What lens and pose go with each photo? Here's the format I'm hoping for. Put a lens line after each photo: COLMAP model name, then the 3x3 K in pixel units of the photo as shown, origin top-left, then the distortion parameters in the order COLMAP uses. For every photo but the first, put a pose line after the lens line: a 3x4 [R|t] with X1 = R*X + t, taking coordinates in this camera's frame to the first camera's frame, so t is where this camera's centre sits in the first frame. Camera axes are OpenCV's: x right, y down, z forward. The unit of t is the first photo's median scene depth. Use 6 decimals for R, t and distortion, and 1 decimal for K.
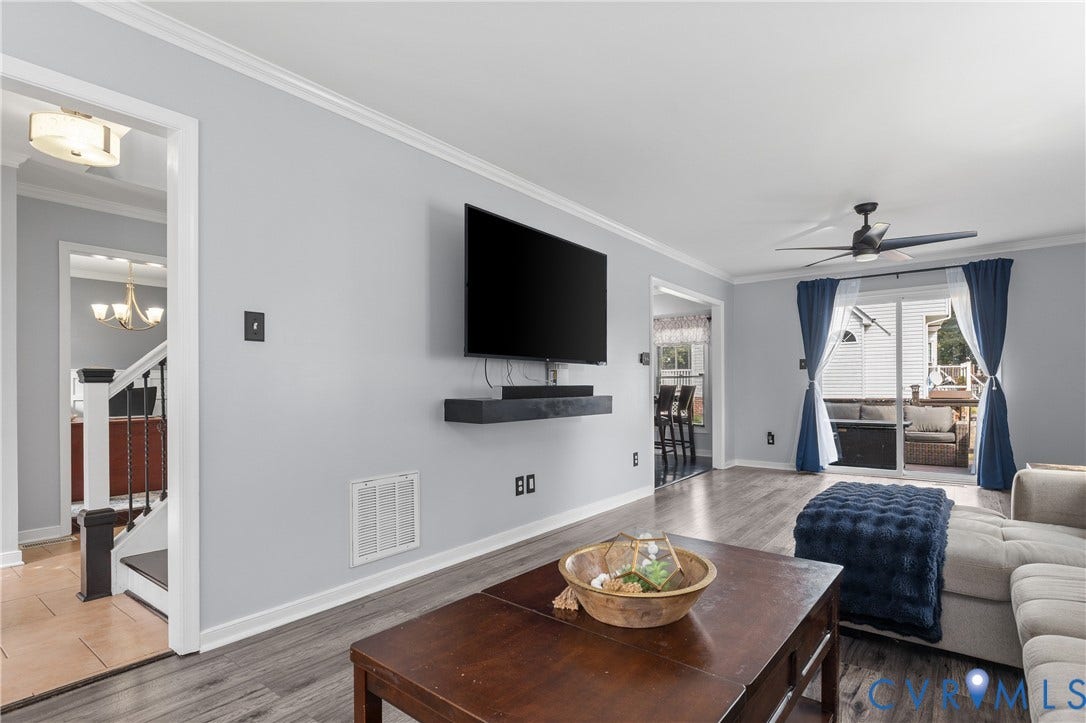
lens RADIAL K [[536.9, 0, 542.4], [0, 536.9, 367.1], [0, 0, 1]] dist [-0.001162, -0.000502]
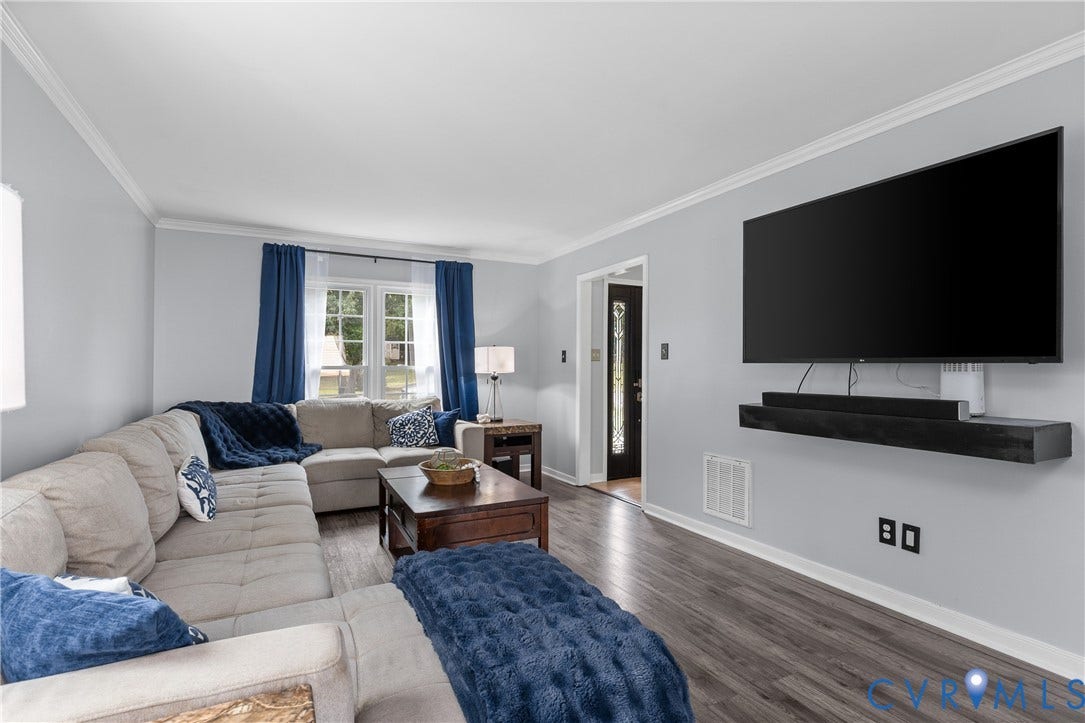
lens RADIAL K [[530.1, 0, 547.0], [0, 530.1, 367.1], [0, 0, 1]] dist [-0.000631, -0.000254]
pose [[-0.402594, -0.005393, -0.915363, 0.965431], [0.020864, 0.999669, -0.015066, -0.003379], [0.915141, -0.025163, -0.402348, 1.035815]]
